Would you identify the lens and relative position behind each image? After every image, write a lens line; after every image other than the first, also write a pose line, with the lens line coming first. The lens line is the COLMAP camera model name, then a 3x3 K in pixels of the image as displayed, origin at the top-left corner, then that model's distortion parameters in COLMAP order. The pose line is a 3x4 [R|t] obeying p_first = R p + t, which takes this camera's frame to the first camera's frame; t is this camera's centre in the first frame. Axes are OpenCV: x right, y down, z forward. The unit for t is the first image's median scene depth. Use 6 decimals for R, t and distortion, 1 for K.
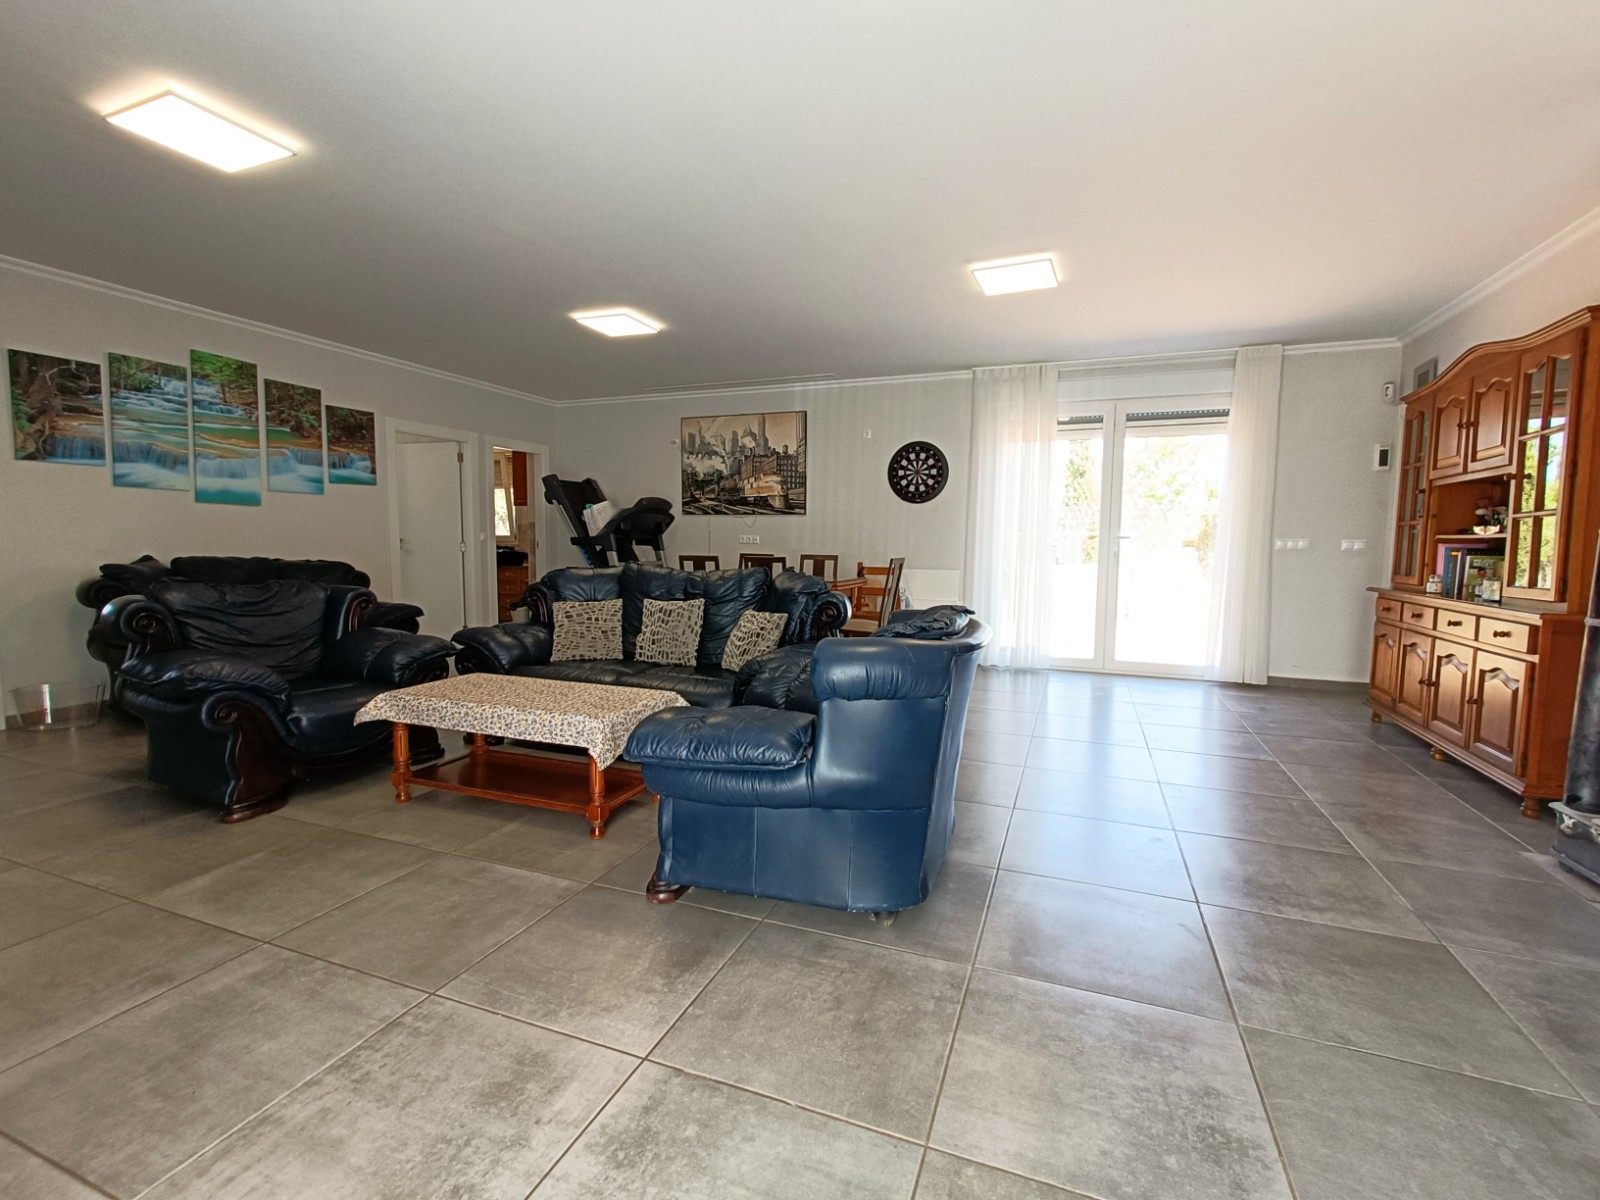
lens RADIAL K [[720.1, 0, 803.8], [0, 720.1, 594.2], [0, 0, 1]] dist [0.005126, -0.002393]
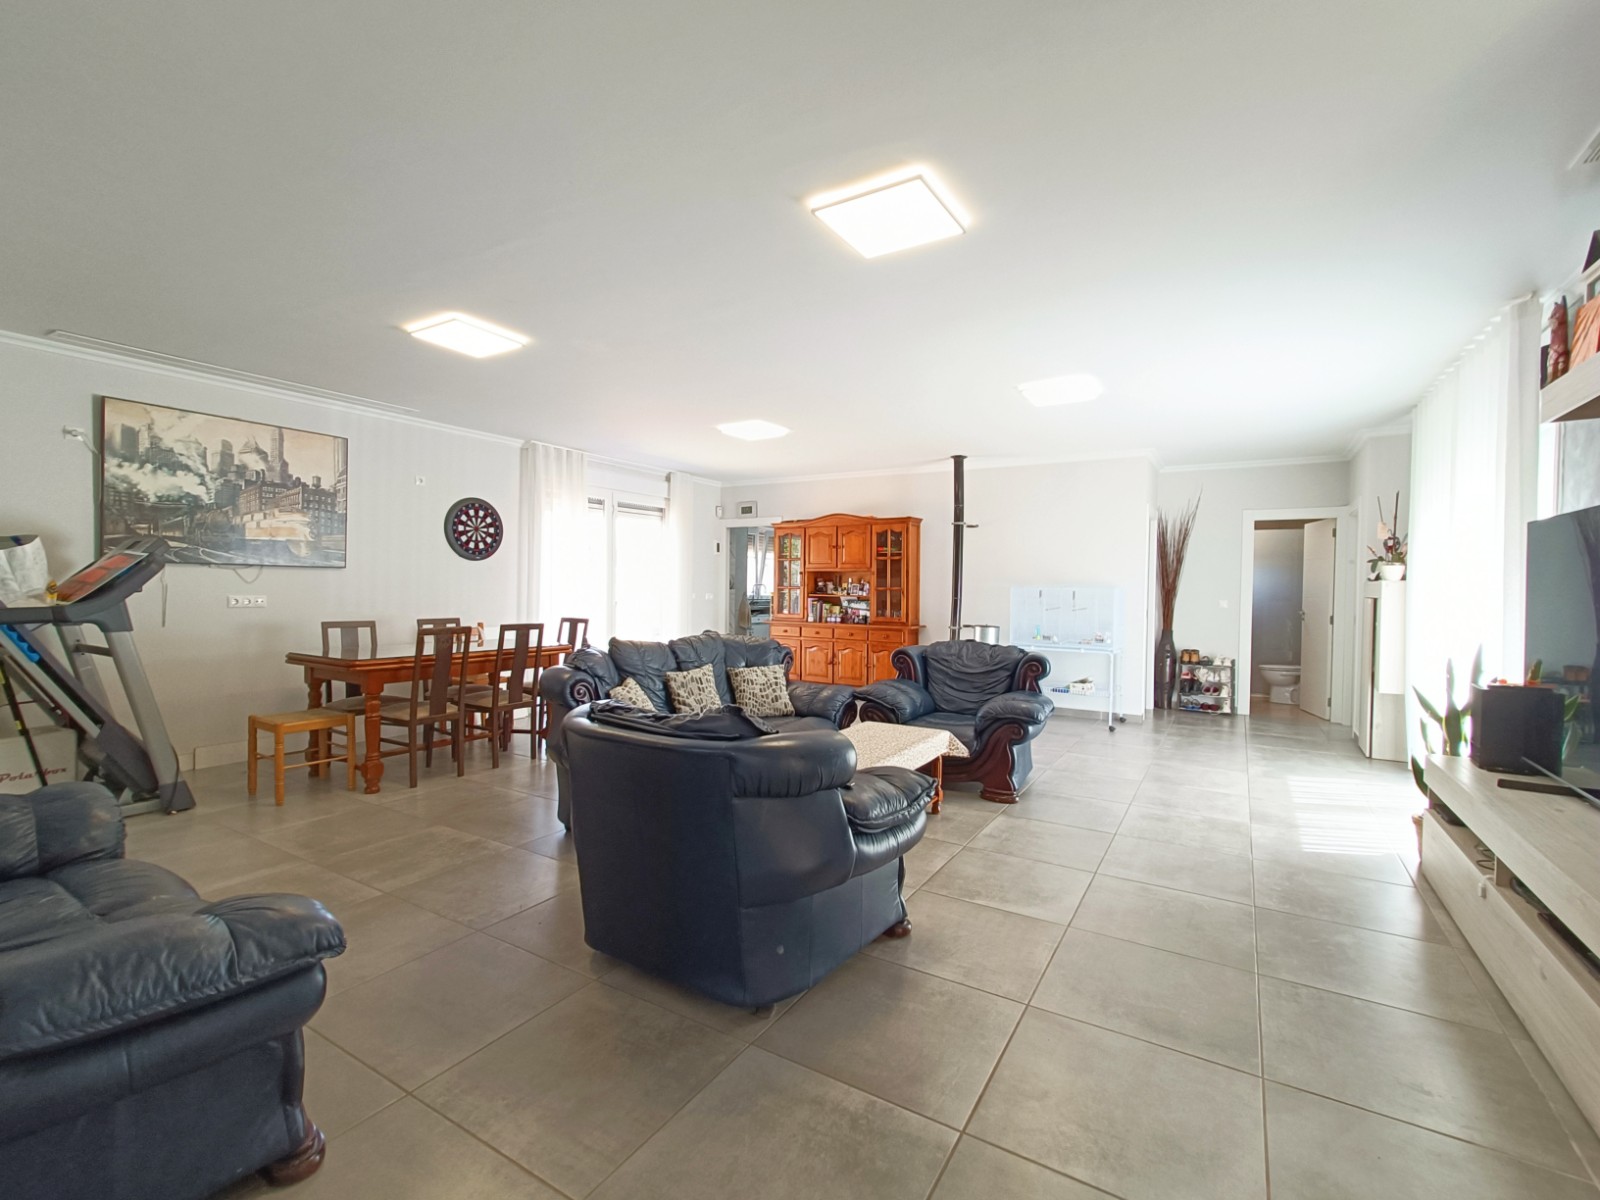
lens RADIAL K [[720.1, 0, 801.9], [0, 720.1, 590.2], [0, 0, 1]] dist [0.005126, -0.002393]
pose [[0.177835, -0.013046, 0.983974, -0.794471], [0.060069, 0.998191, 0.002378, -0.066936], [-0.982225, 0.058683, 0.178297, 0.425307]]
